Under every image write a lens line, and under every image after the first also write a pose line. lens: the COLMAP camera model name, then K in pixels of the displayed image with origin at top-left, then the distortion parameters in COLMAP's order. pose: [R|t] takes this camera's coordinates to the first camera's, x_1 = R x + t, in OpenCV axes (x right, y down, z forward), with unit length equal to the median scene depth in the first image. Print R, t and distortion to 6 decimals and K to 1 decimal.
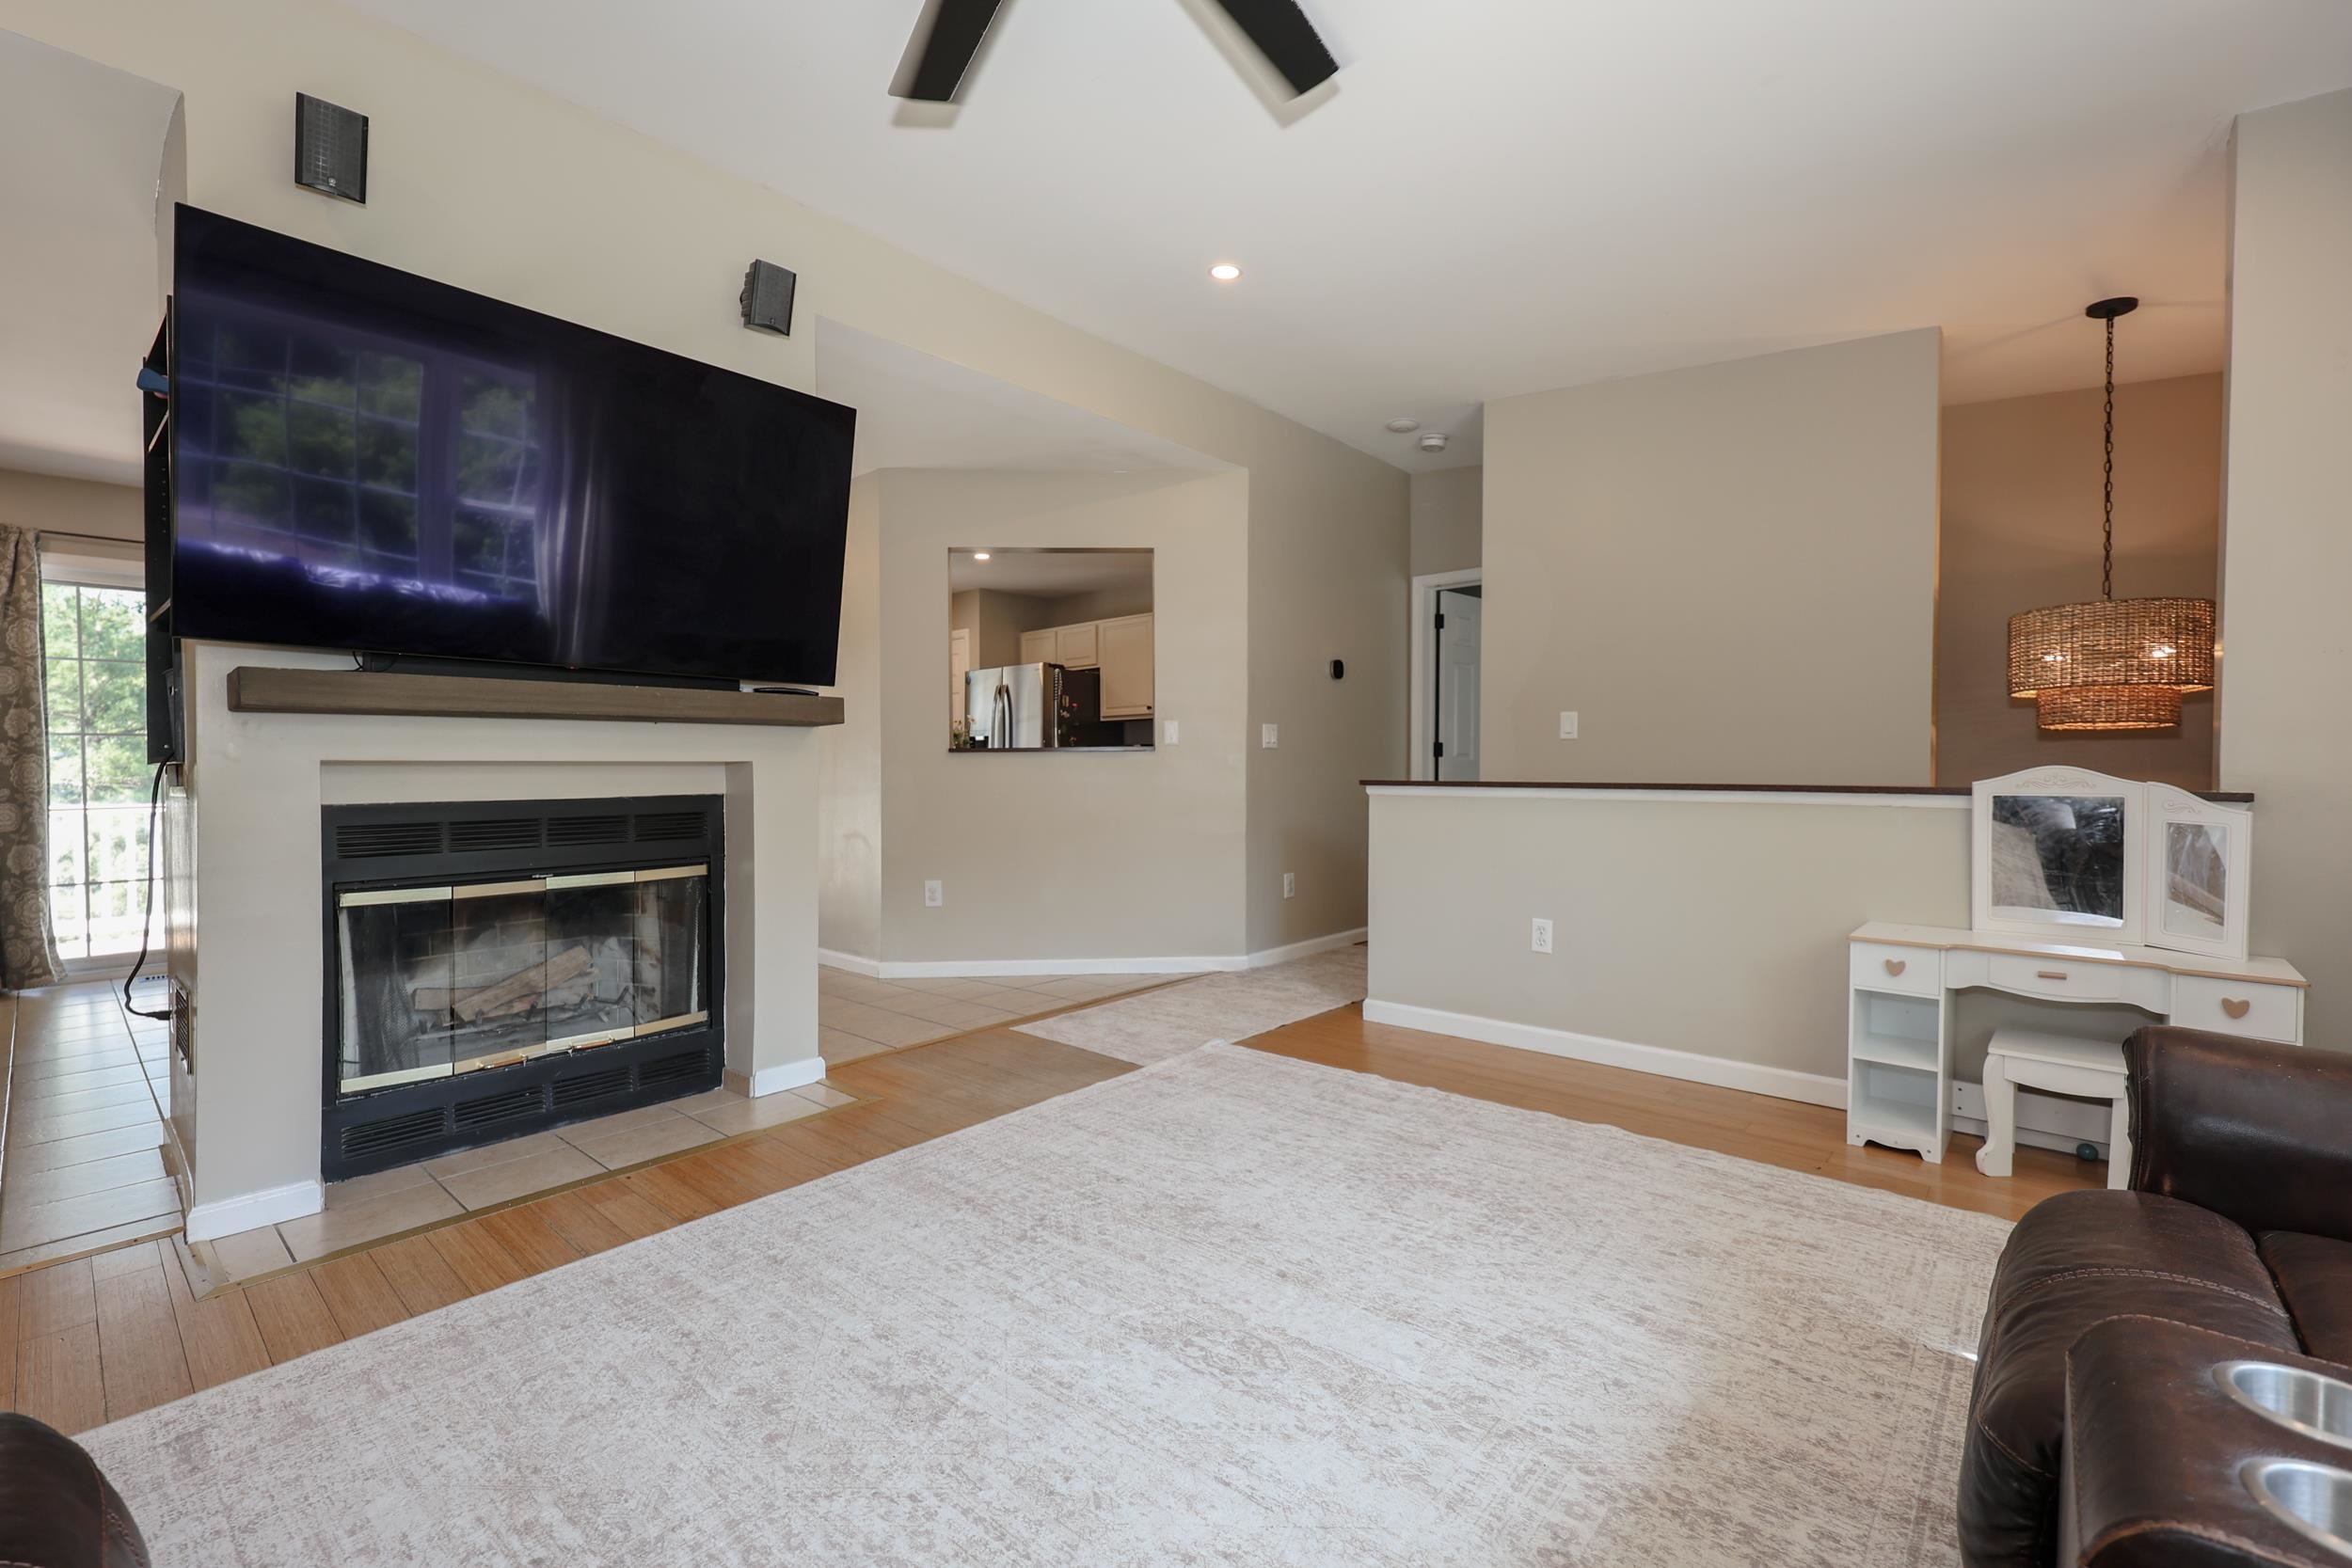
lens RADIAL K [[993.0, 0, 1167.2], [0, 993.0, 774.2], [0, 0, 1]] dist [0.003961, -0.000837]
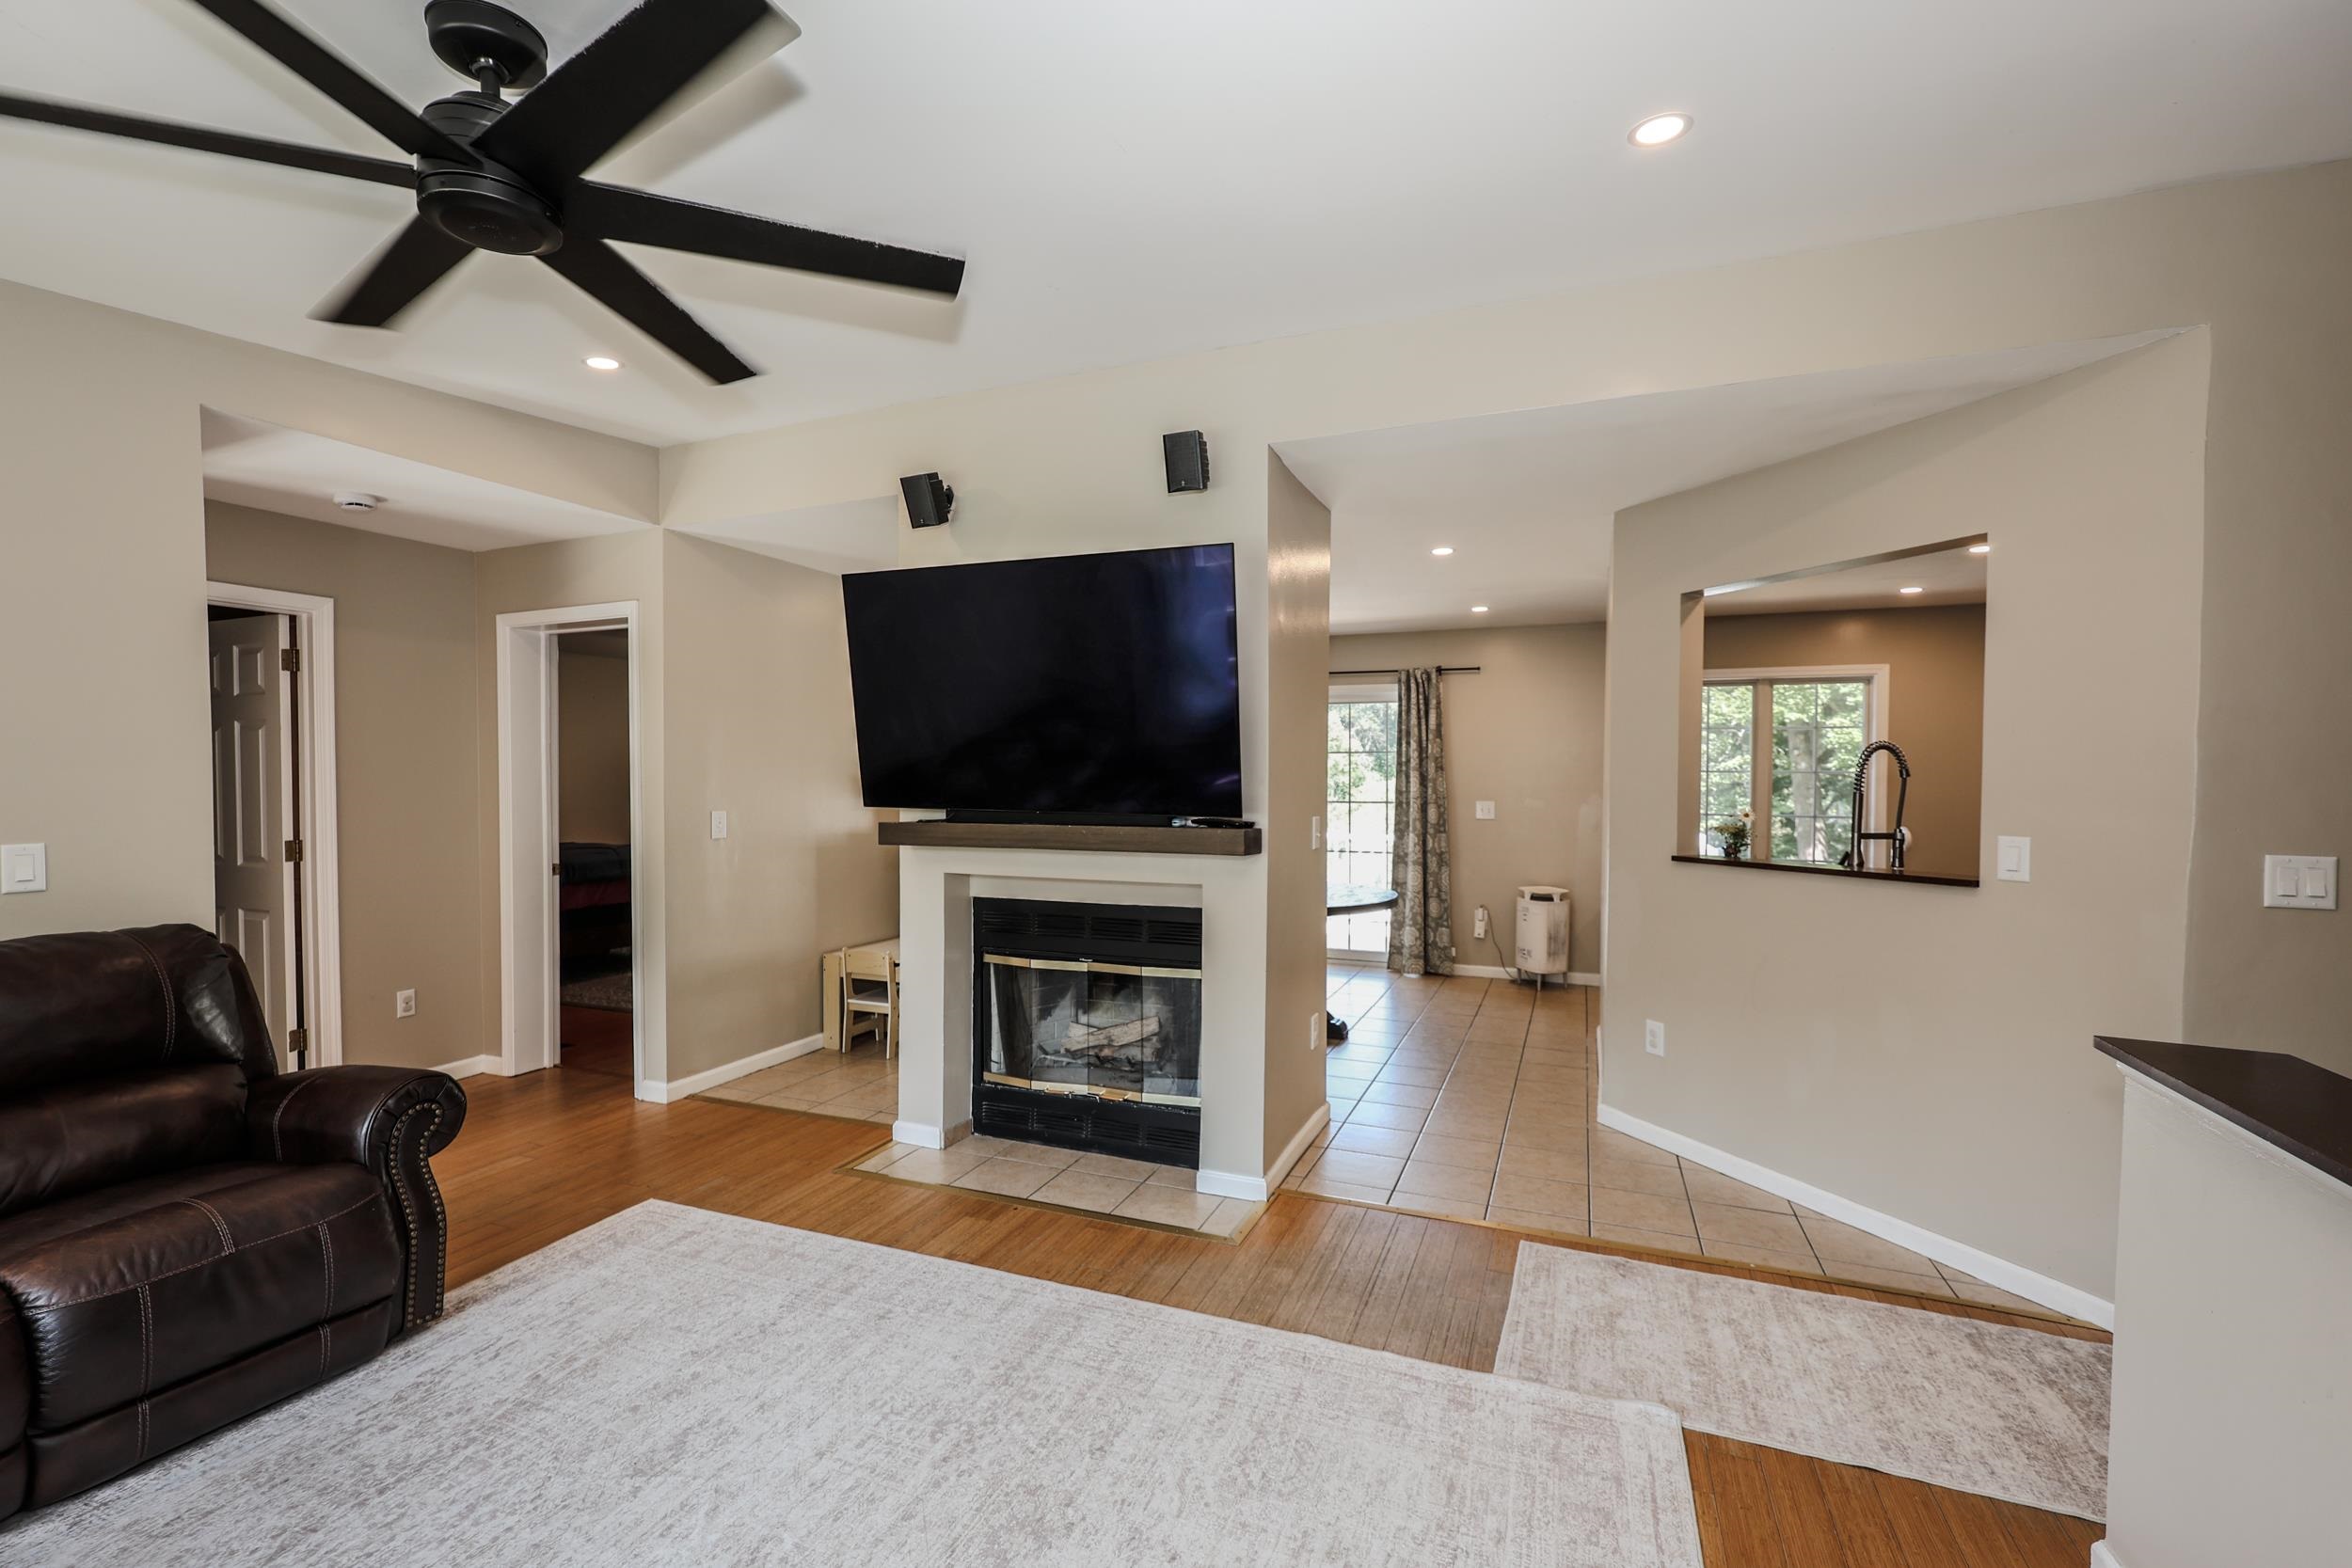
lens RADIAL K [[993.0, 0, 1181.3], [0, 993.0, 794.0], [0, 0, 1]] dist [0.003961, -0.000837]
pose [[0.343626, 0.019734, -0.938899, 0.626435], [-0.012990, 0.999783, 0.016260, -0.136687], [0.939017, 0.006609, 0.343808, 0.632624]]
